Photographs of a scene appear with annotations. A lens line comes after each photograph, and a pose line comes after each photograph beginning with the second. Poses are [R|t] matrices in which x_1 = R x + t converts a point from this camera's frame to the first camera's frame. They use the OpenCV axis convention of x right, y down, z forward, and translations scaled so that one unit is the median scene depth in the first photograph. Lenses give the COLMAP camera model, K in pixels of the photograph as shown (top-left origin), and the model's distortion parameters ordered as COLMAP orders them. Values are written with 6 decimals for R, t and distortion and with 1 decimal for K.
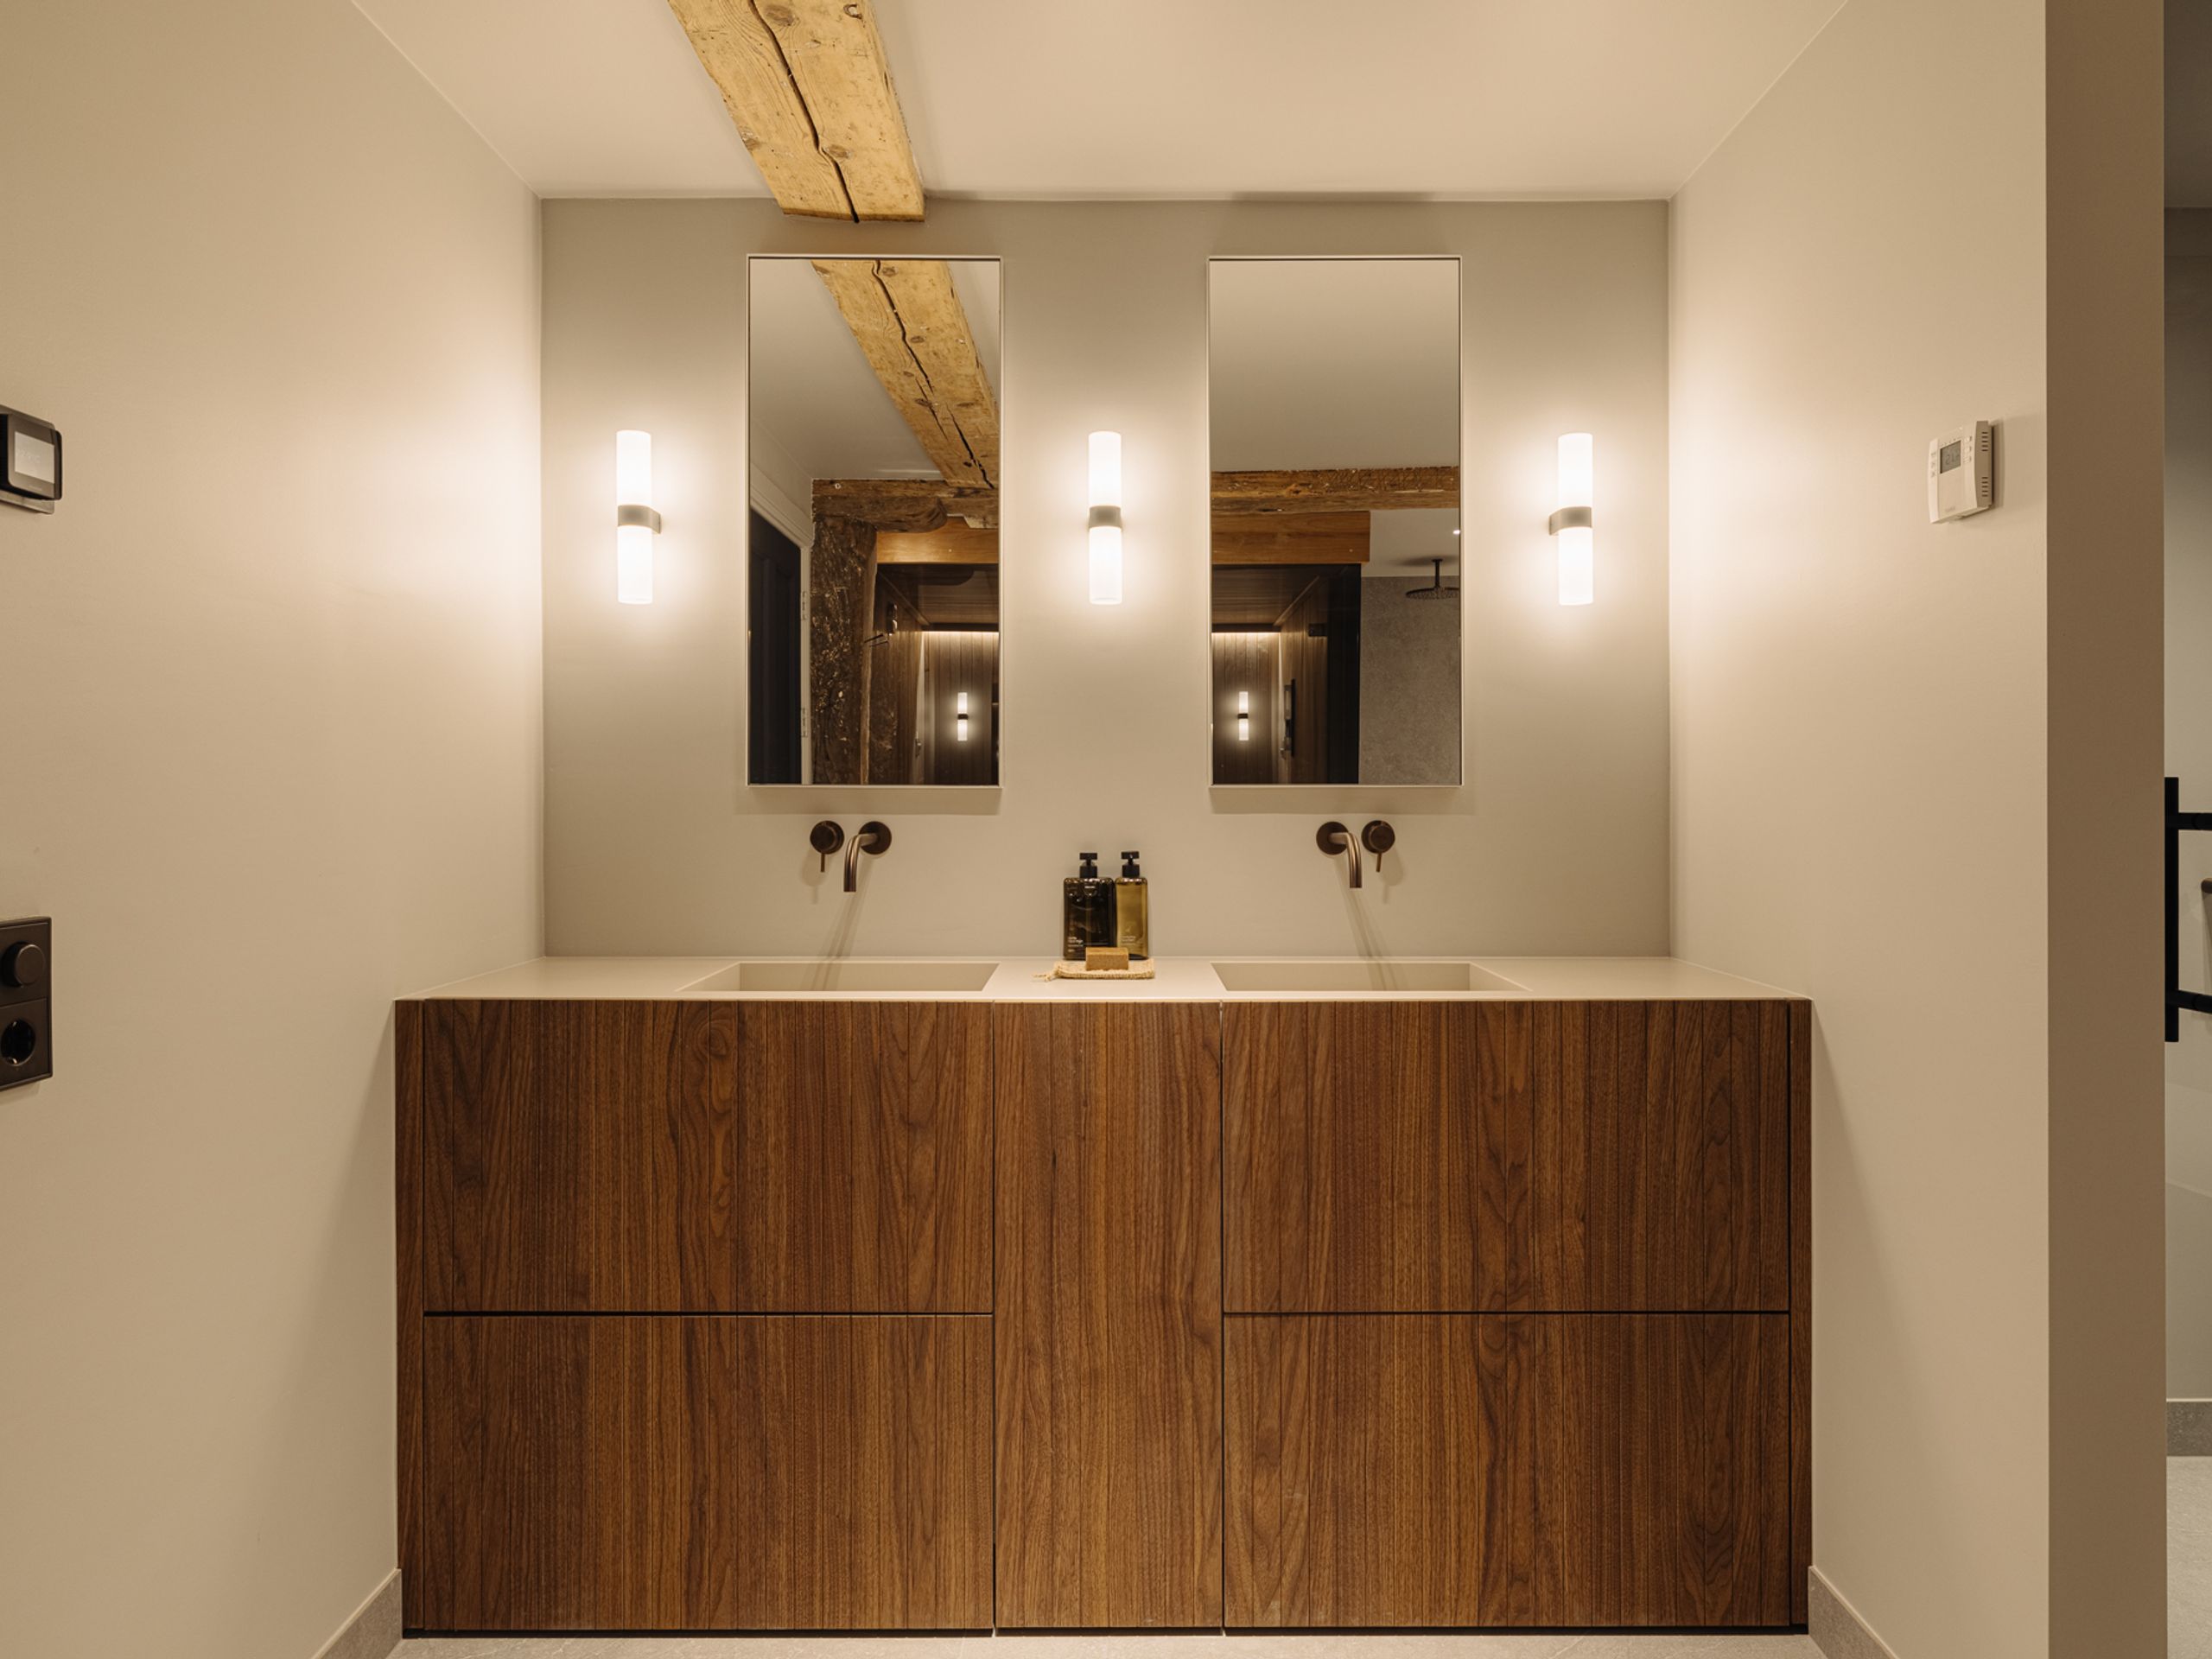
lens RADIAL K [[1385.1, 0, 1103.3], [0, 1385.1, 812.2], [0, 0, 1]] dist [0.003975, 0.000008]
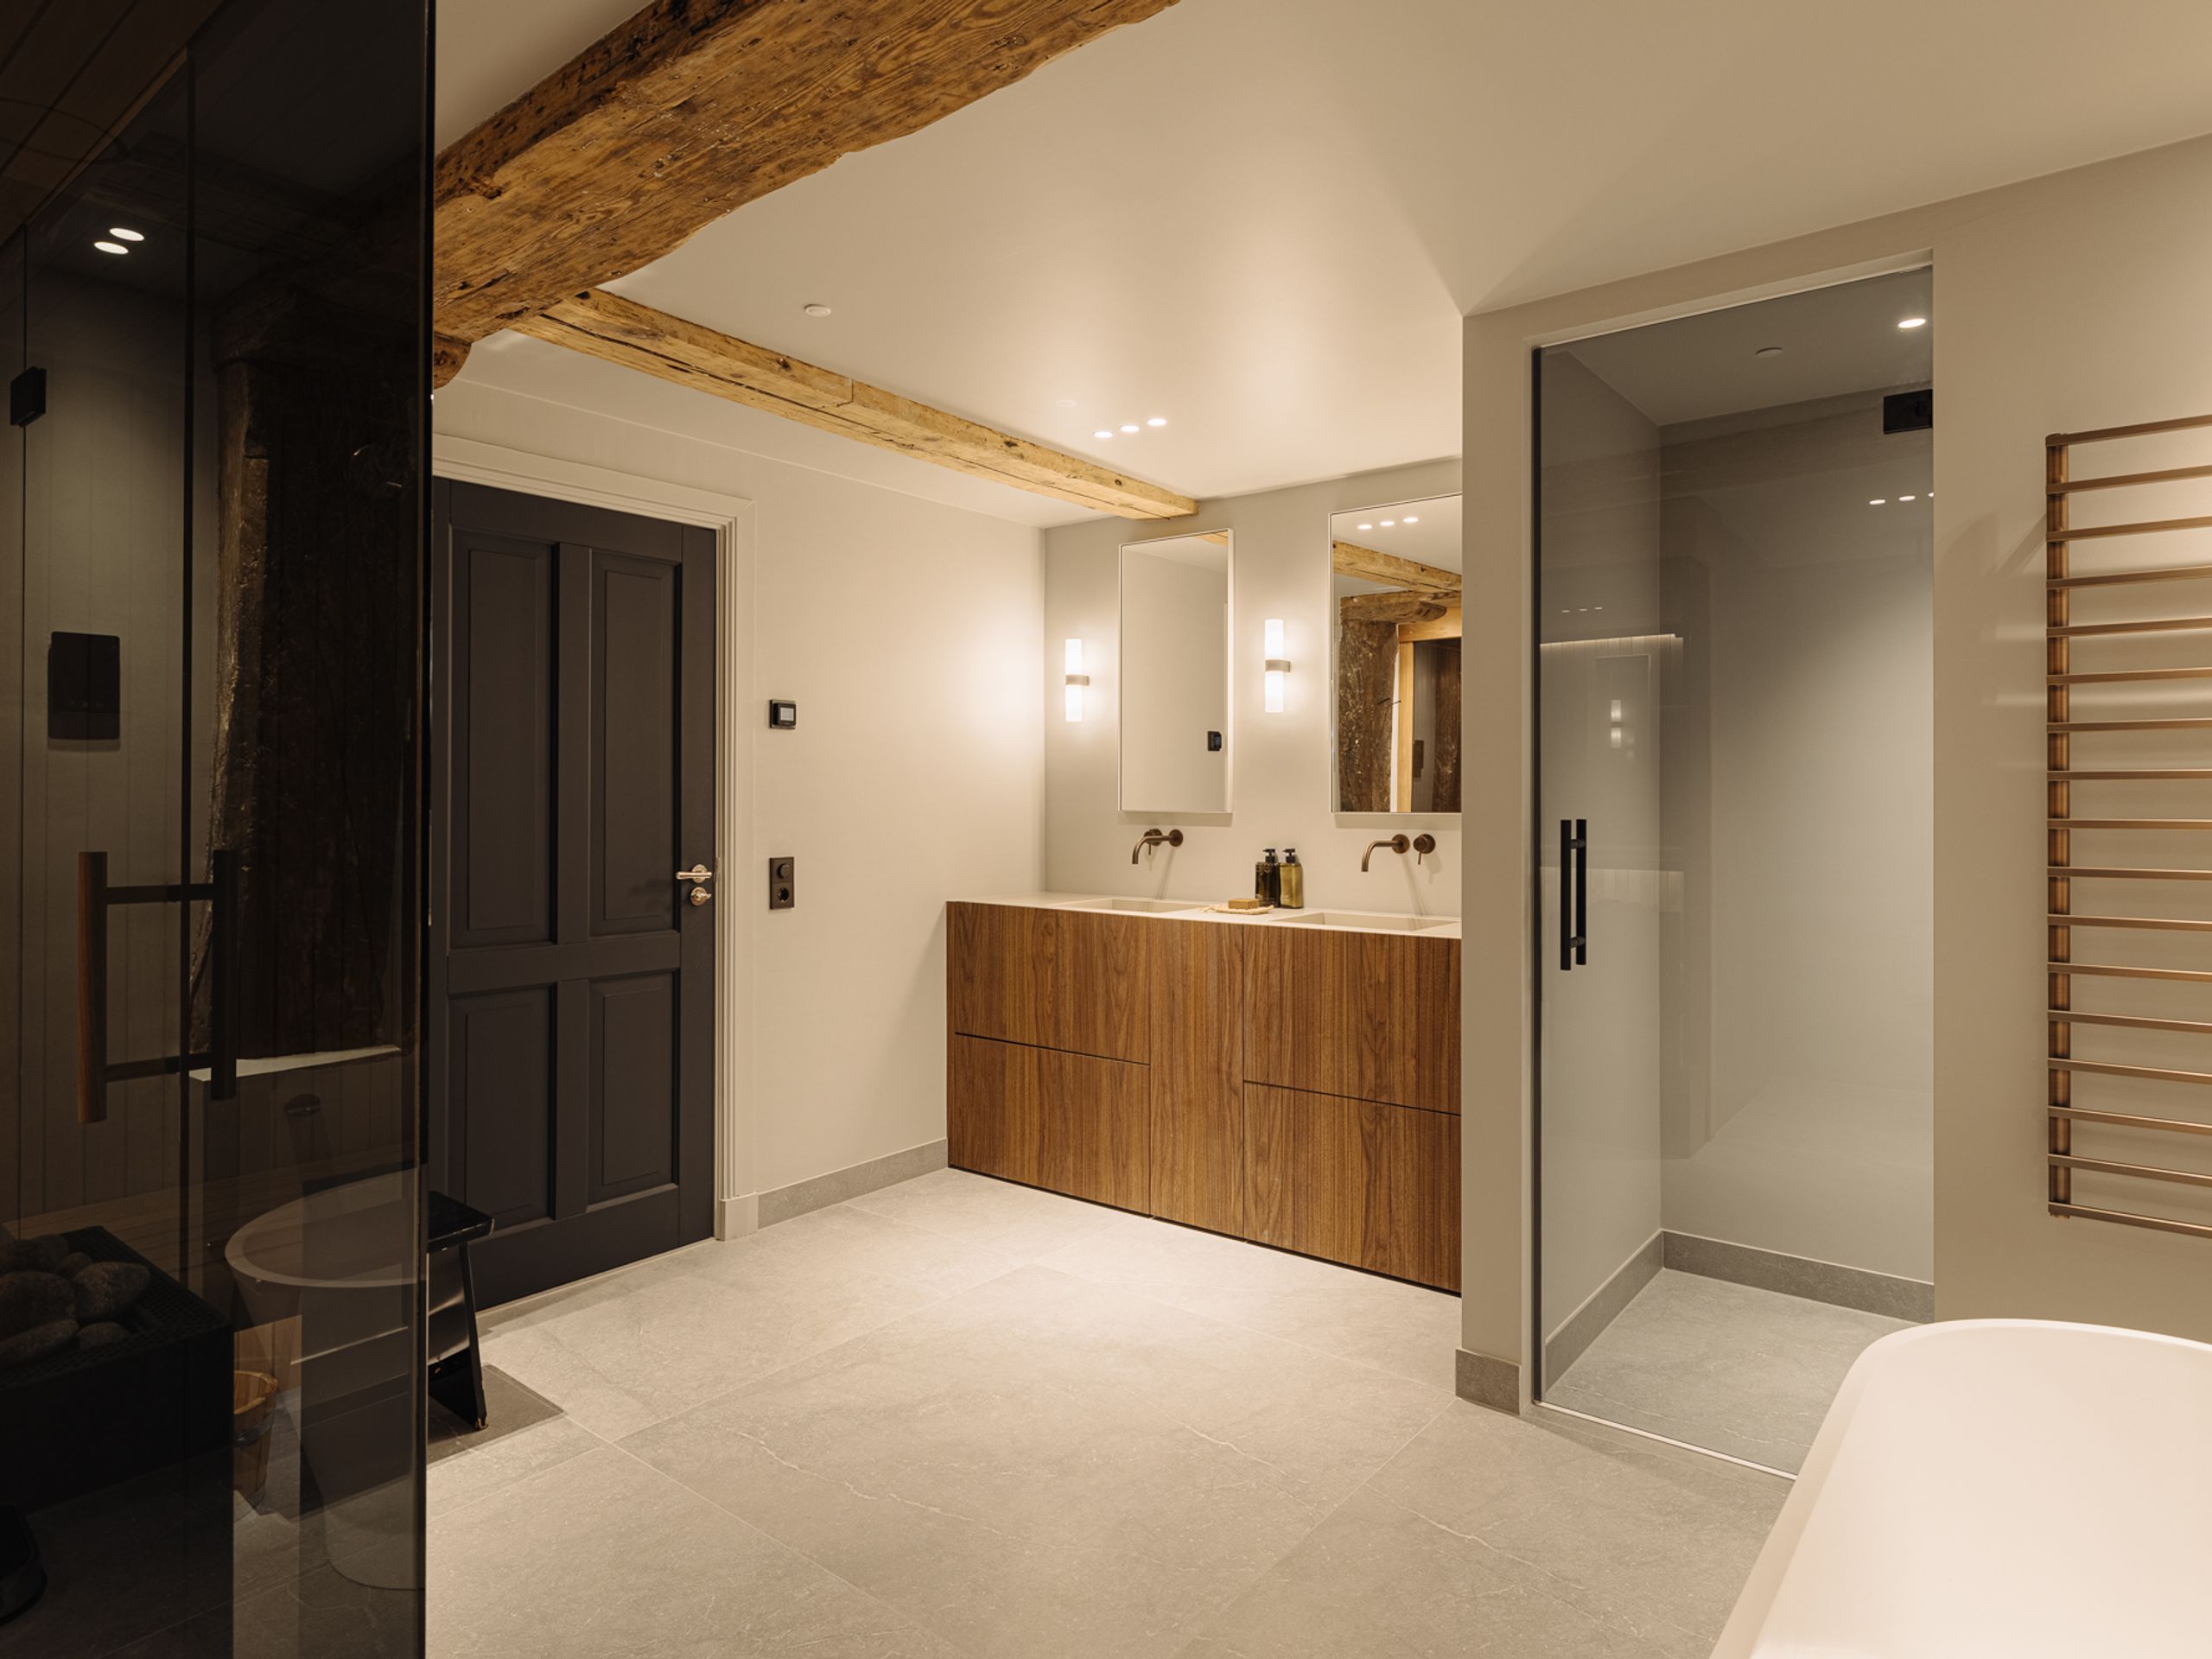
lens RADIAL K [[1287.5, 0, 1107.8], [0, 1287.5, 822.1], [0, 0, 1]] dist [-0.000852, -0.000384]
pose [[0.785744, 0.013573, -0.618403, 1.070806], [-0.008540, 0.999902, 0.011095, -0.028151], [0.618493, -0.003437, 0.785783, -0.571598]]
